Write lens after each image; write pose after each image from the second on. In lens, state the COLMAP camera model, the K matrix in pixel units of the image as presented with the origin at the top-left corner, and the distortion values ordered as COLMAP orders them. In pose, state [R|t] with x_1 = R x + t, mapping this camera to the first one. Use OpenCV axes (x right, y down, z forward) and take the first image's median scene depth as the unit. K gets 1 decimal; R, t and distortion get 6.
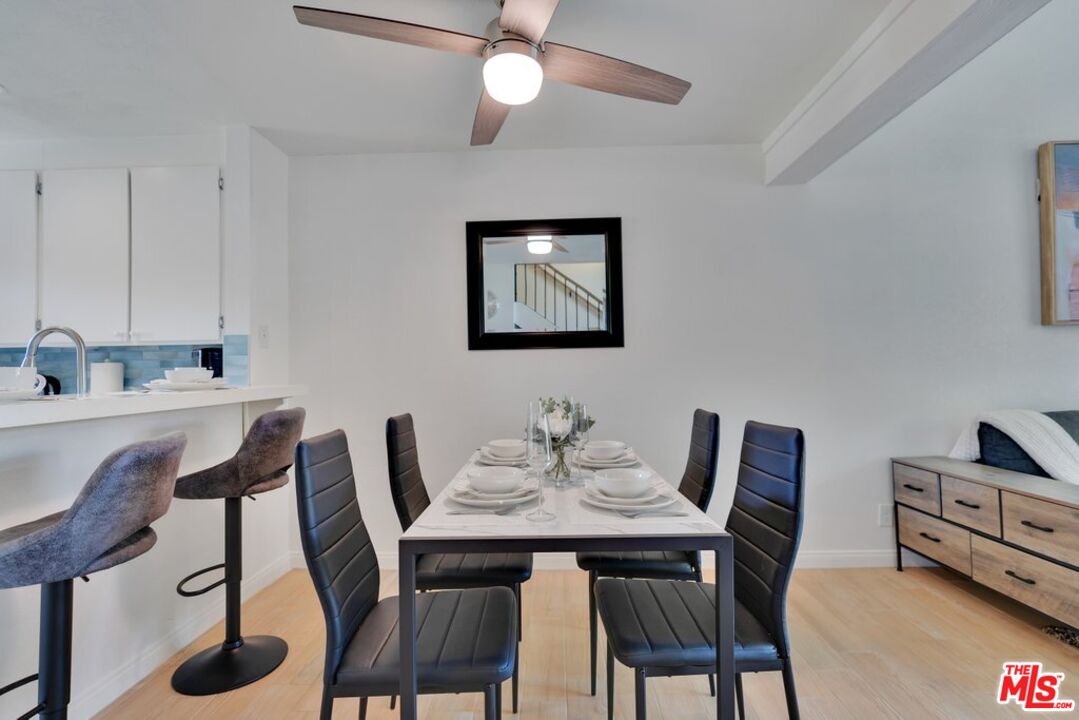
lens RADIAL K [[490.5, 0, 539.5], [0, 490.5, 360.0], [0, 0, 1]] dist [-0.002404, -0.000168]
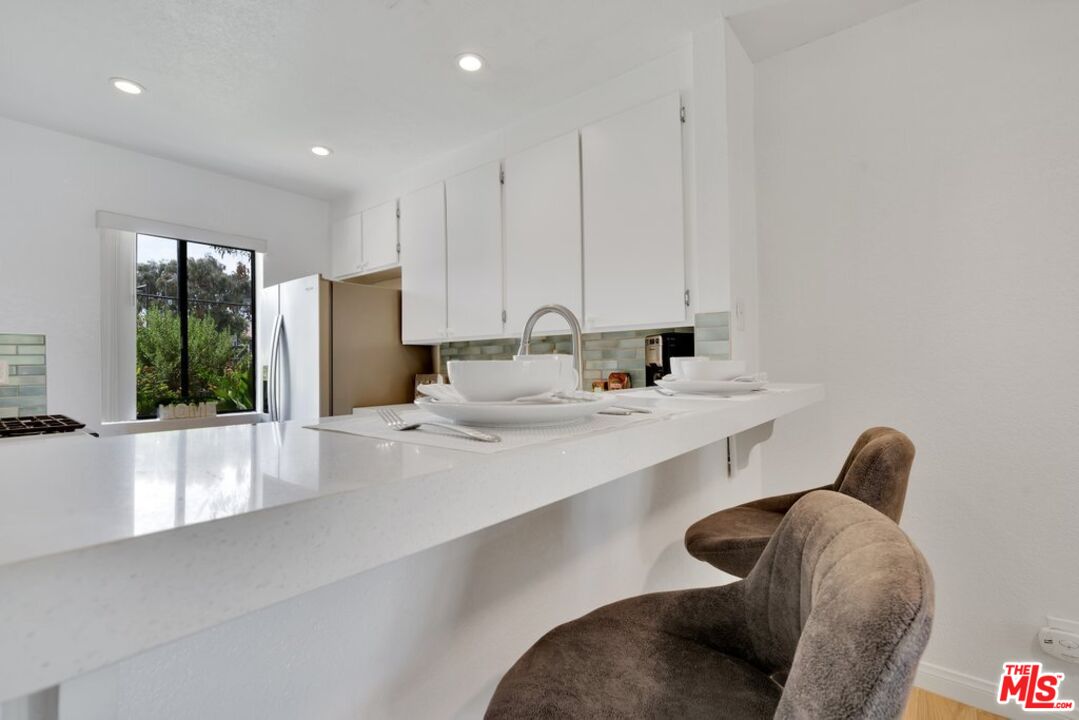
lens RADIAL K [[490.5, 0, 539.5], [0, 490.5, 360.0], [0, 0, 1]] dist [-0.002404, -0.000168]
pose [[0.789463, -0.004205, -0.613783, -0.361011], [0.014907, 0.999813, 0.012323, 0.006147], [0.613617, -0.018878, 0.789378, 0.259847]]
